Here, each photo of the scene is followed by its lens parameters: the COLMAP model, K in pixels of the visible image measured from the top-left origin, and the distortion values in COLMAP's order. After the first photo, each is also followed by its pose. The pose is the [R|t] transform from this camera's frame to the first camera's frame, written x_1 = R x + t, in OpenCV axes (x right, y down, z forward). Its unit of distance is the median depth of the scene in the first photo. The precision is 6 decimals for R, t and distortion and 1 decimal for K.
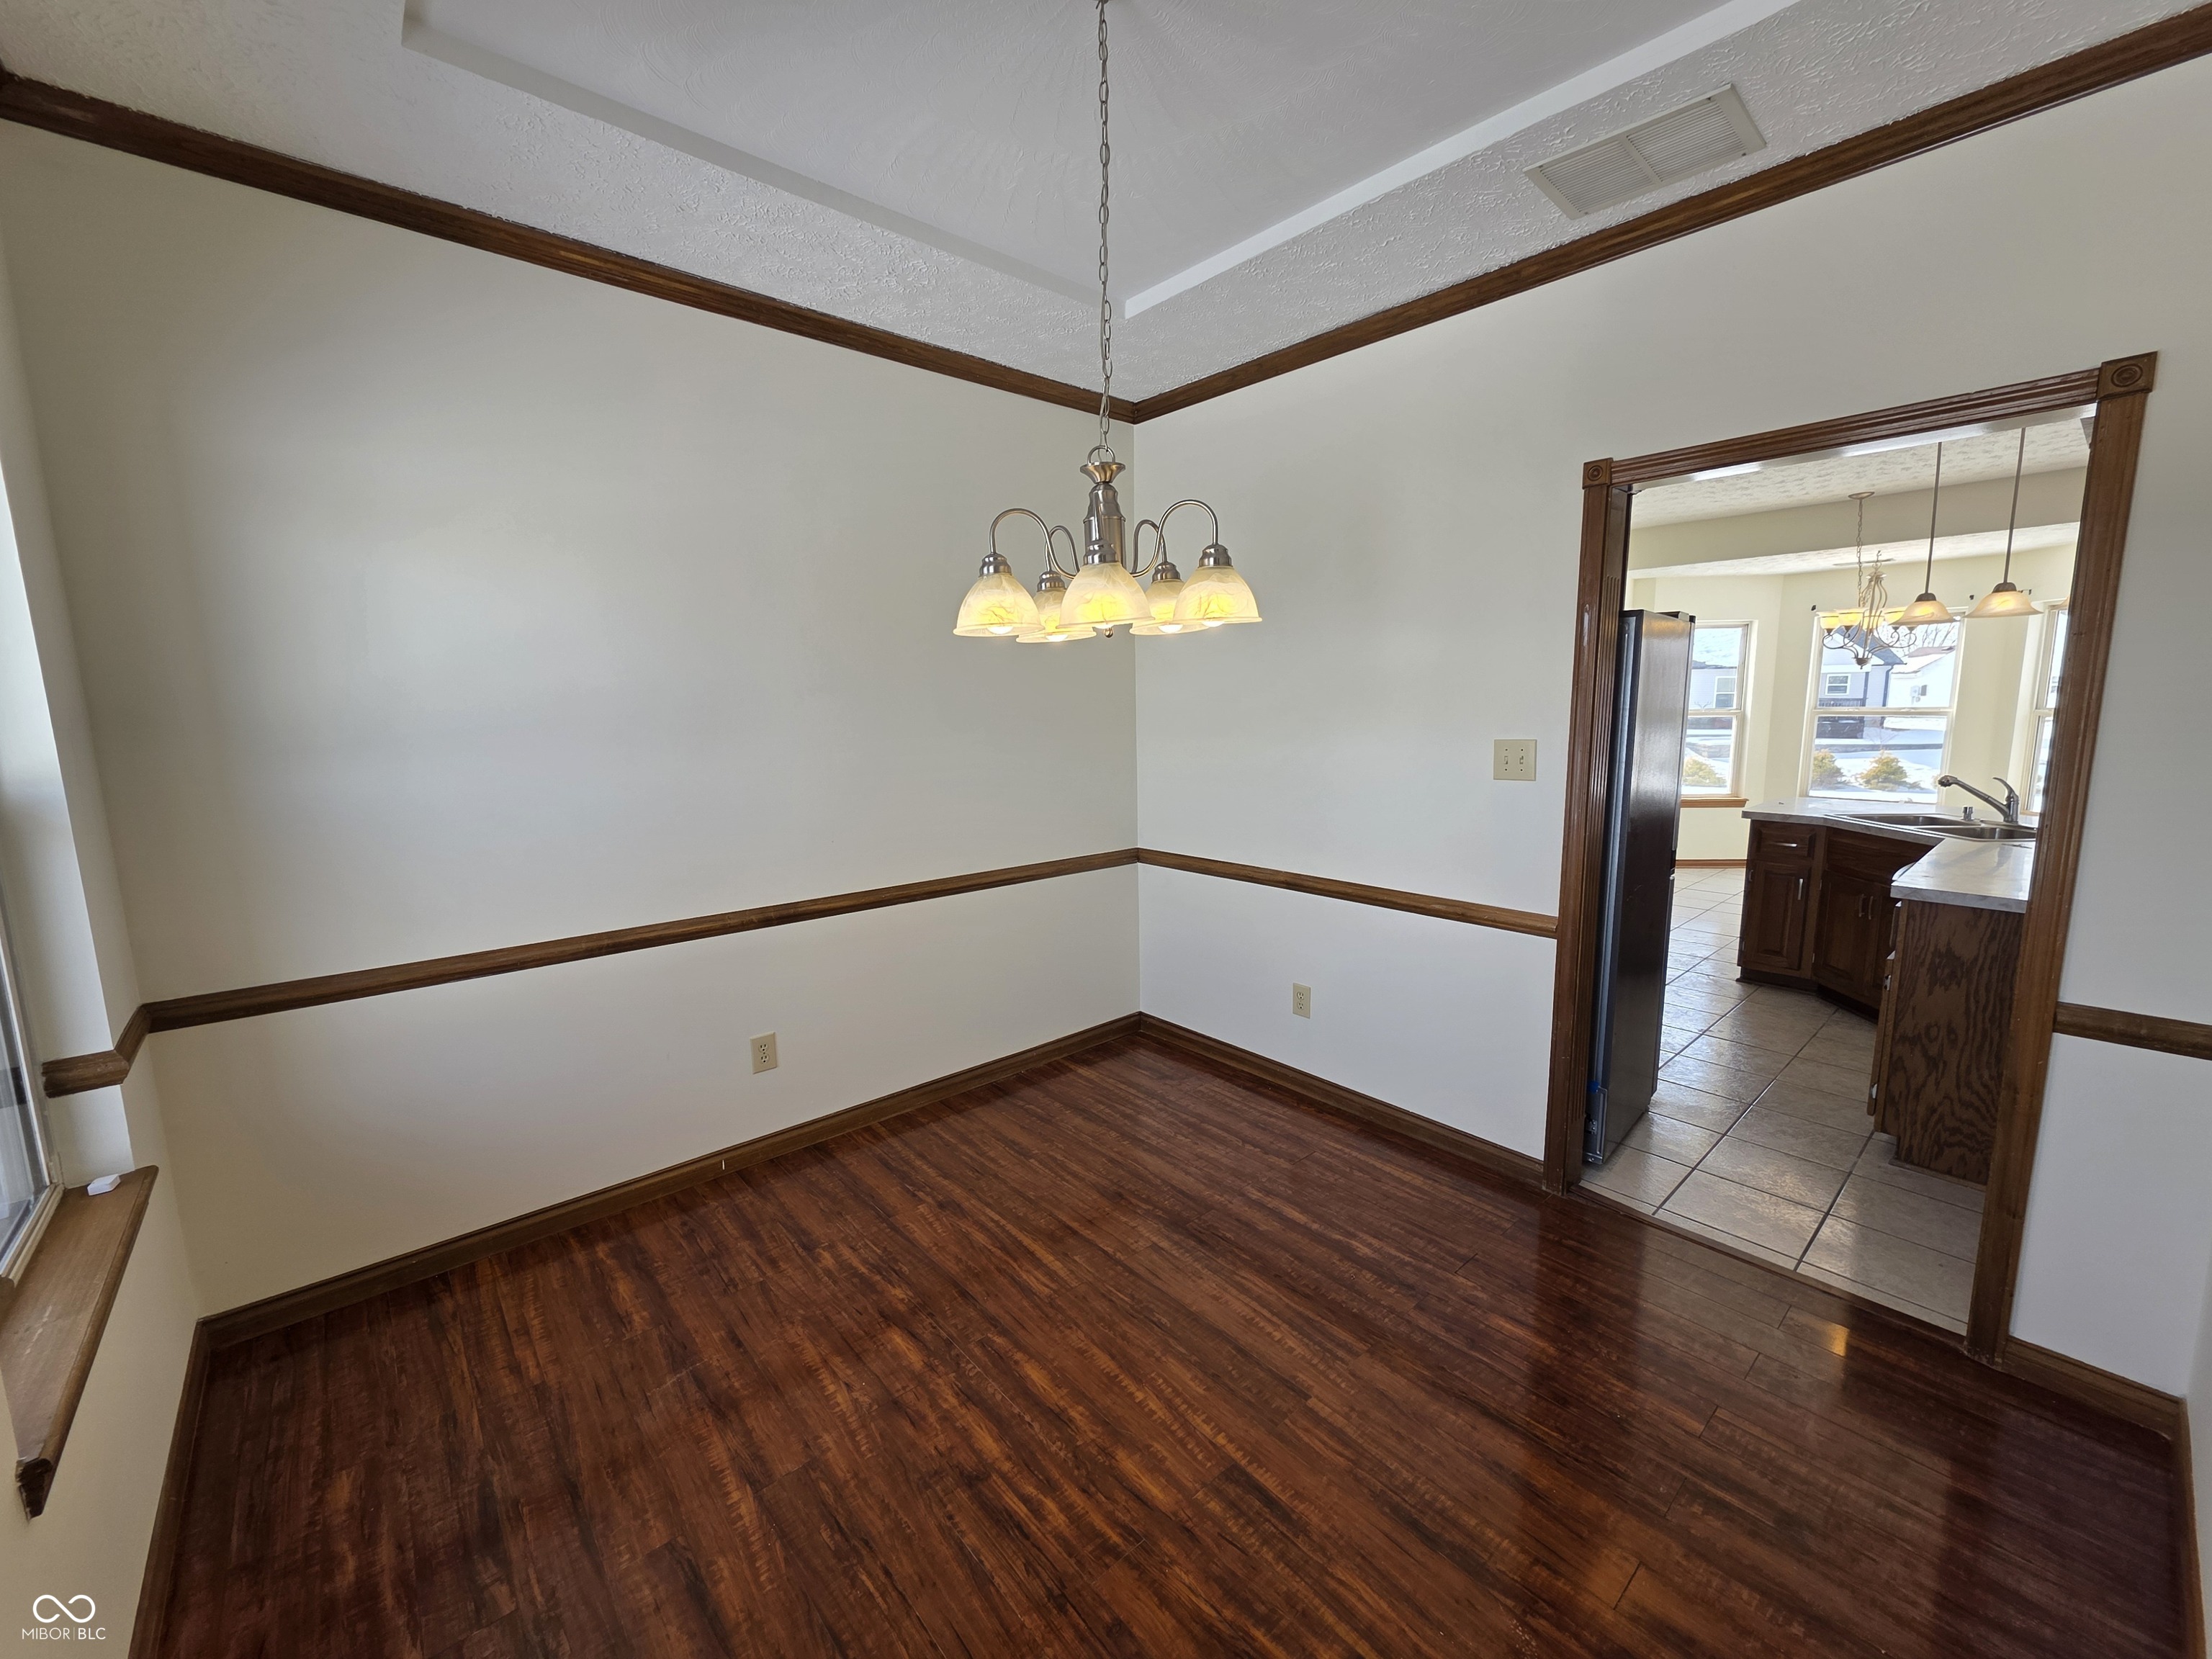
lens RADIAL K [[884.1, 0, 1099.0], [0, 884.1, 827.4], [0, 0, 1]] dist [0.004114, 0.000114]
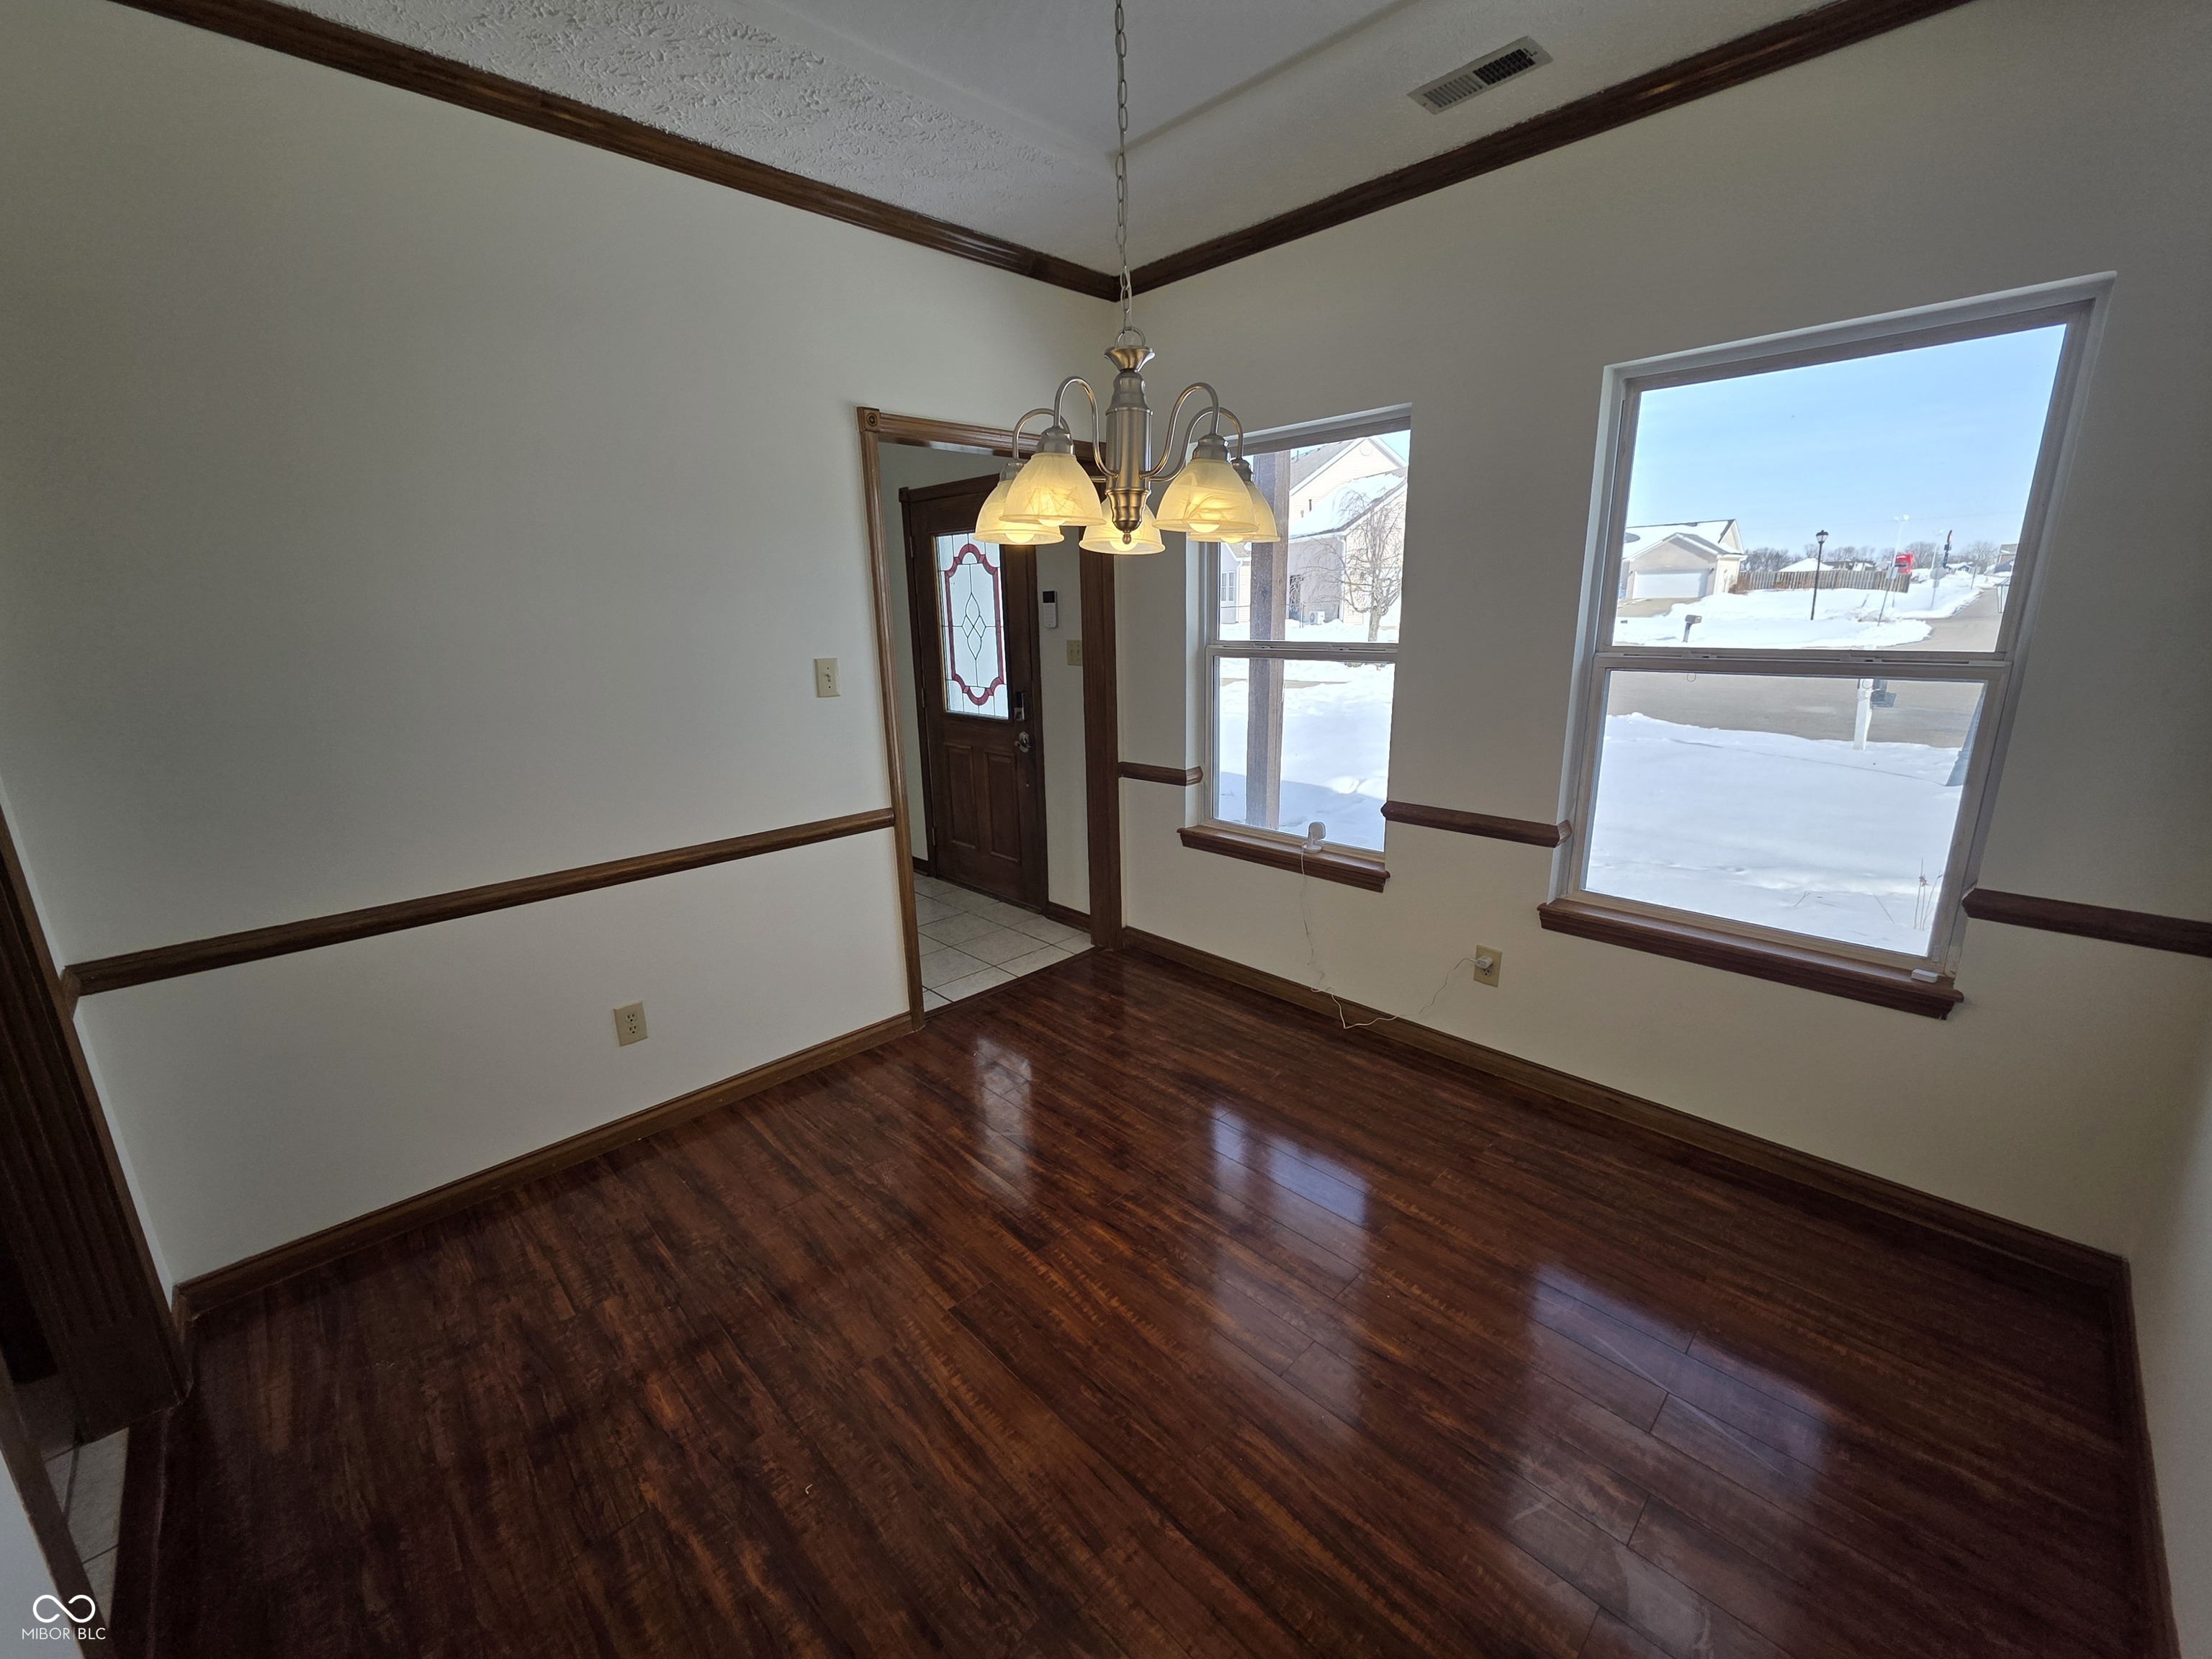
lens RADIAL K [[884.1, 0, 1100.4], [0, 884.1, 825.4], [0, 0, 1]] dist [0.004114, 0.000114]
pose [[-0.997899, 0.045535, -0.046090, 0.082607], [0.024750, 0.925336, 0.378340, -0.255560], [0.059876, 0.376404, -0.924519, 1.704233]]
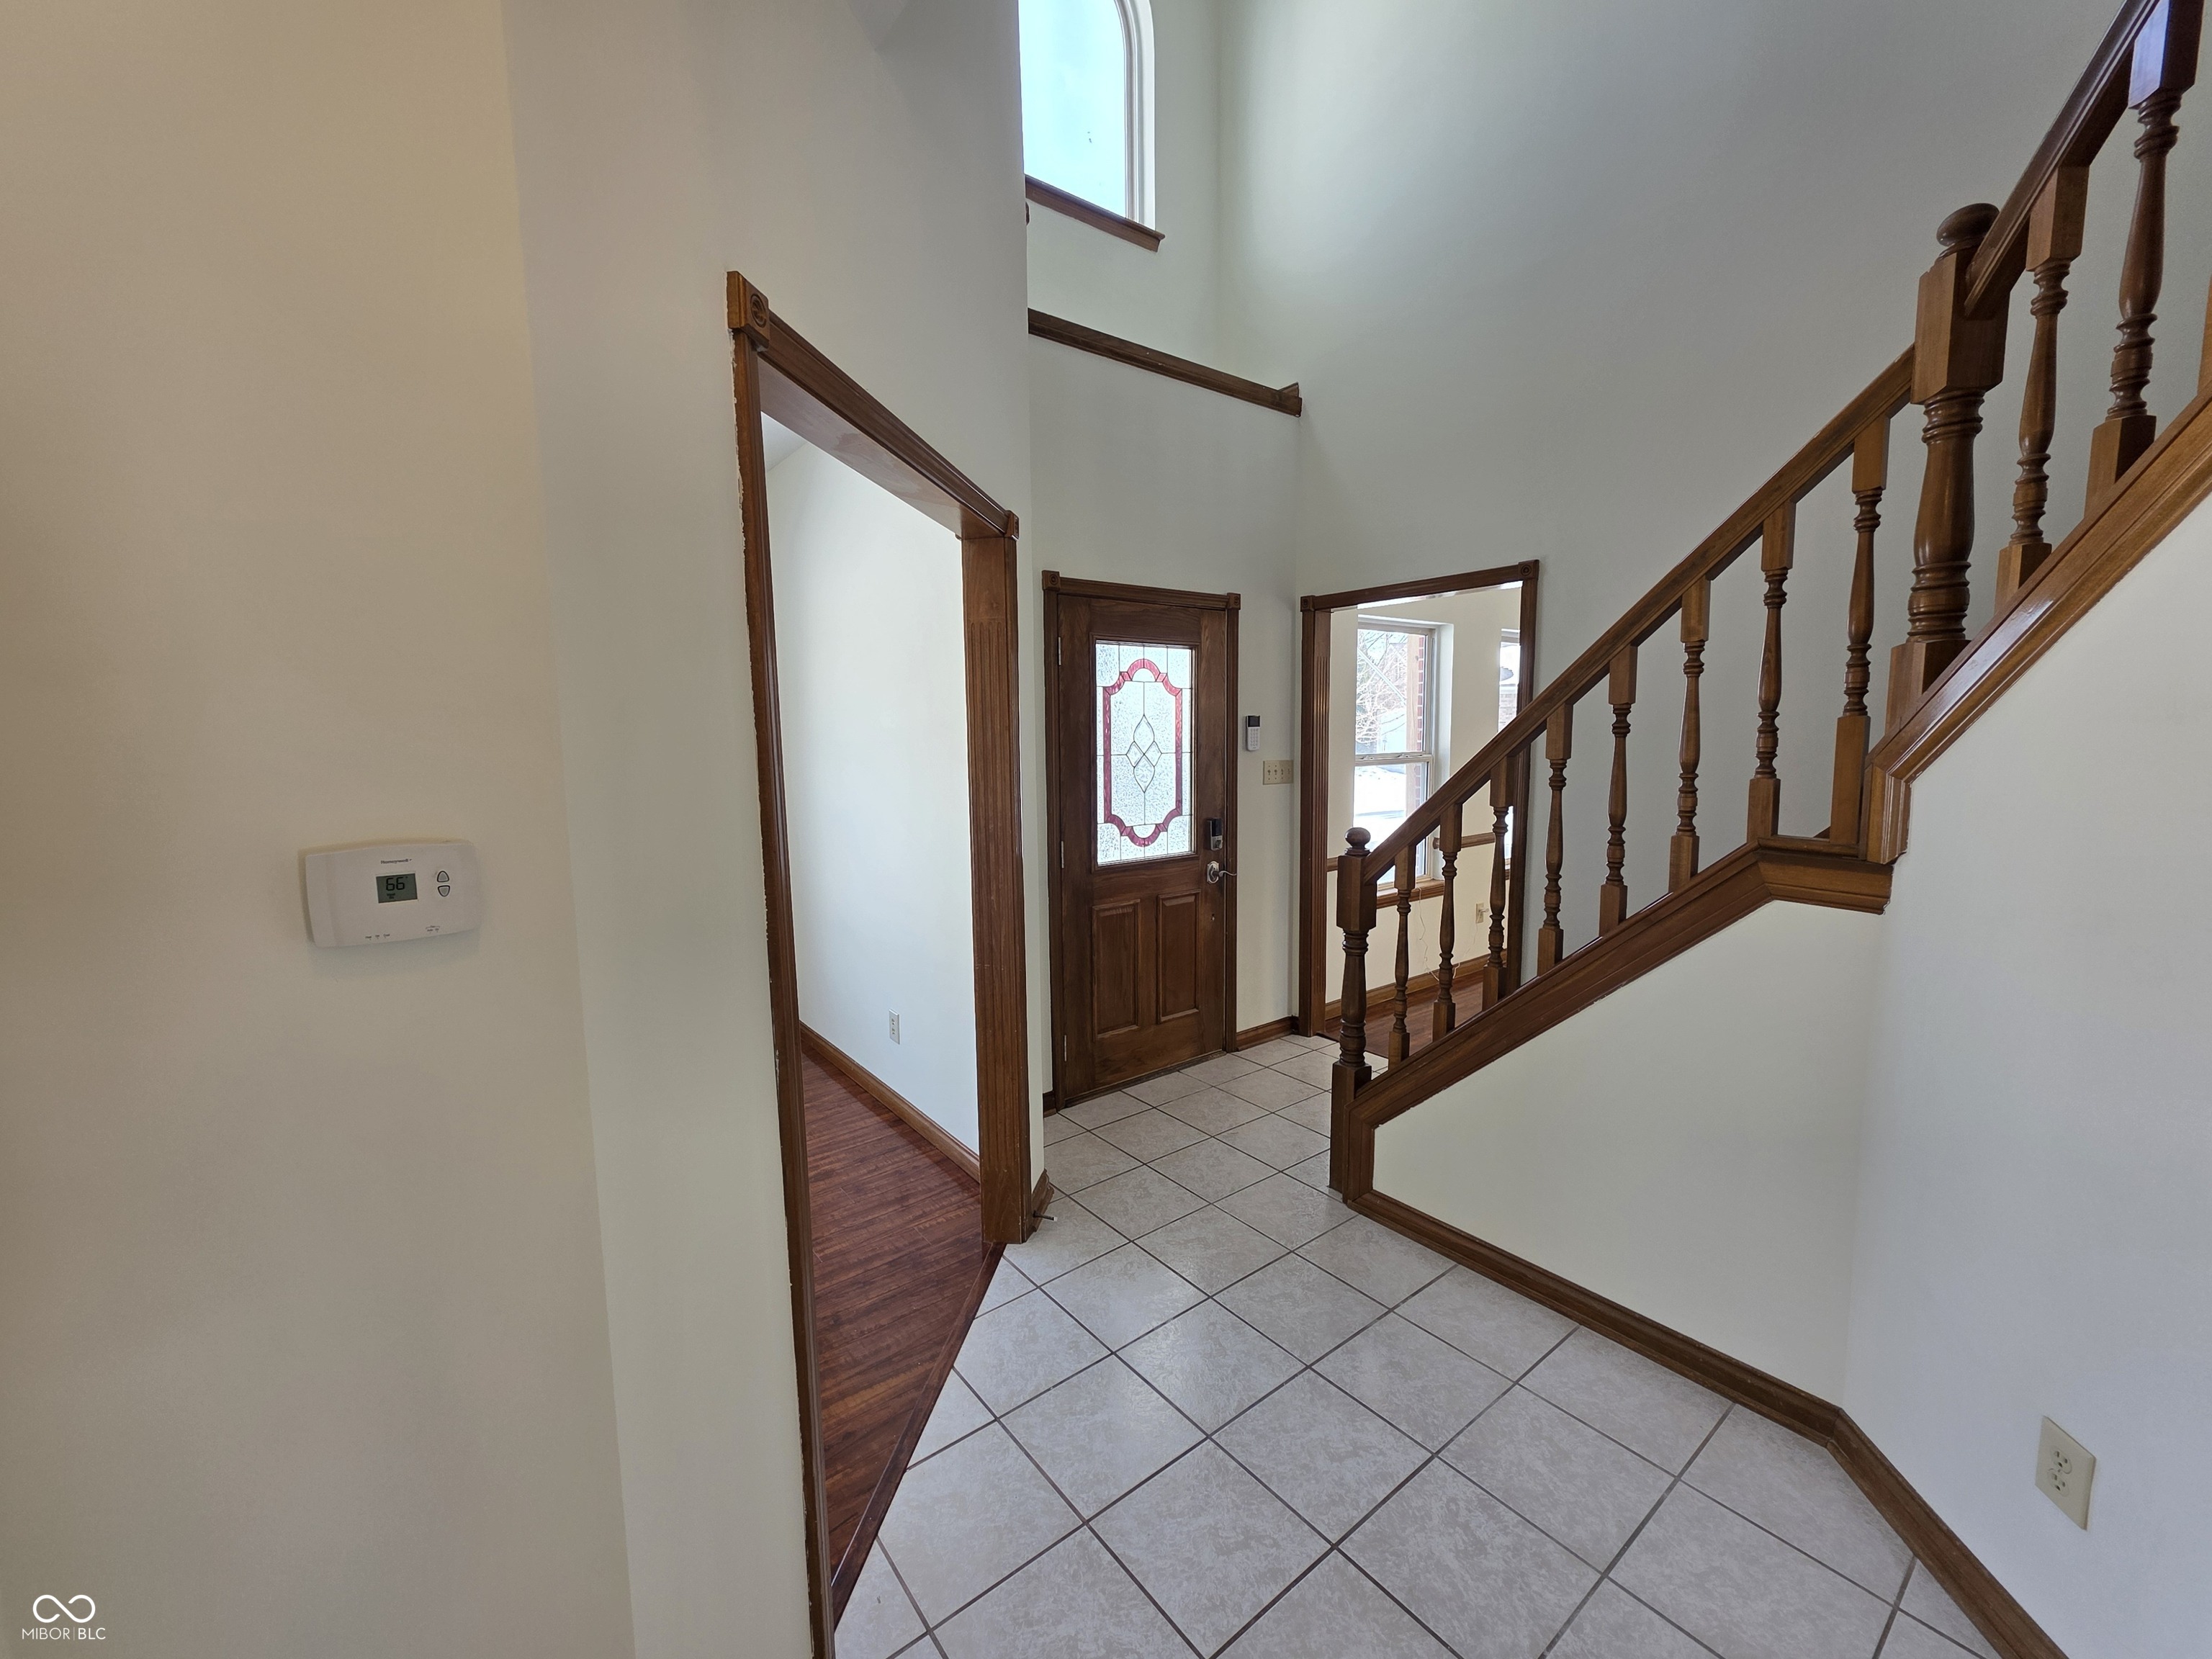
lens RADIAL K [[884.1, 0, 1097.0], [0, 884.1, 823.2], [0, 0, 1]] dist [0.004114, 0.000114]
pose [[-0.061060, 0.117809, -0.991157, 2.185304], [-0.125376, 0.984240, 0.124711, 0.043598], [0.990229, 0.131882, -0.045327, -0.595548]]
